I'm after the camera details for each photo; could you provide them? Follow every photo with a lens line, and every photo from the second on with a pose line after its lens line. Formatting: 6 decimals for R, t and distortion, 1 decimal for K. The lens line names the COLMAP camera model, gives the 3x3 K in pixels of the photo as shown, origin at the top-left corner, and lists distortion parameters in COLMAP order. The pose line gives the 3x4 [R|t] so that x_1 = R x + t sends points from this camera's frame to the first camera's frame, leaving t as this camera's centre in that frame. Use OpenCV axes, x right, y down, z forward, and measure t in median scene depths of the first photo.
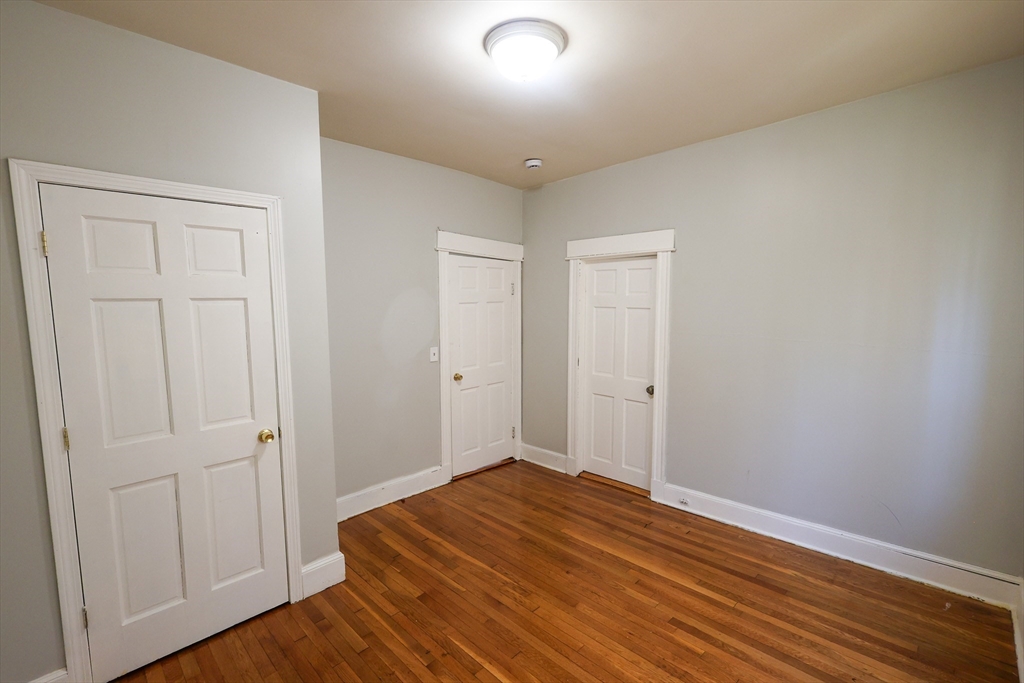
lens RADIAL K [[446.4, 0, 514.0], [0, 446.4, 344.0], [0, 0, 1]] dist [0.002404, -0.000402]
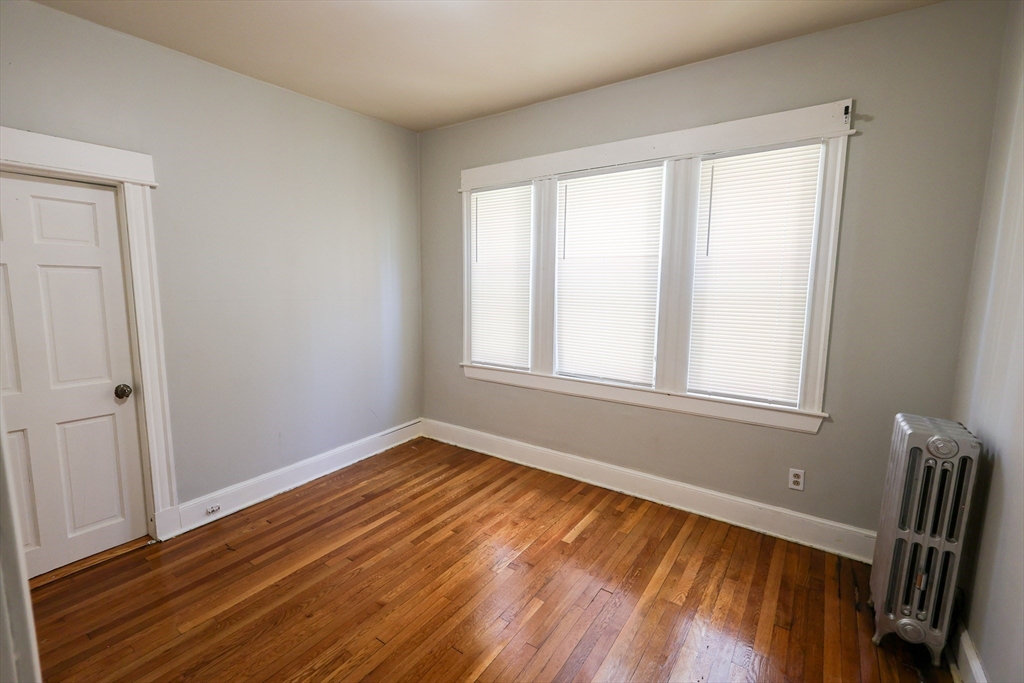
lens RADIAL K [[446.4, 0, 514.4], [0, 446.4, 343.0], [0, 0, 1]] dist [0.002404, -0.000402]
pose [[-0.173592, -0.123633, 0.977026, -0.627673], [0.091260, 0.985801, 0.140958, -0.012980], [-0.980580, 0.113632, -0.159845, 0.750332]]
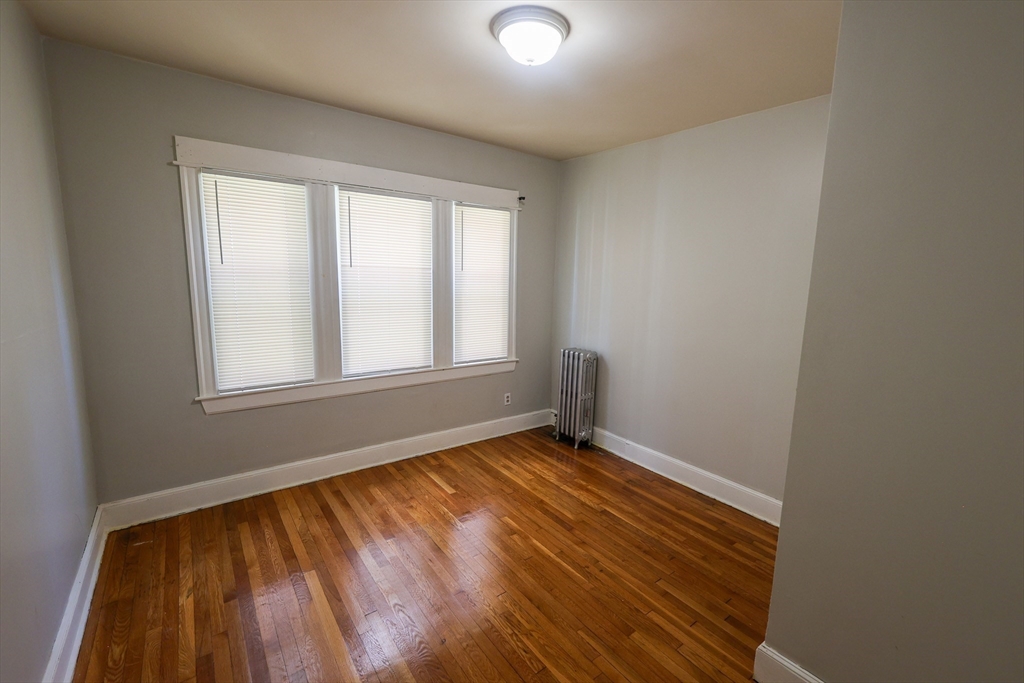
lens RADIAL K [[446.4, 0, 513.0], [0, 446.4, 347.8], [0, 0, 1]] dist [0.002404, -0.000402]
pose [[-0.989815, -0.034073, 0.138219, -0.082175], [0.002195, 0.967165, 0.254139, -0.153364], [-0.142340, 0.251854, -0.957240, 1.606097]]
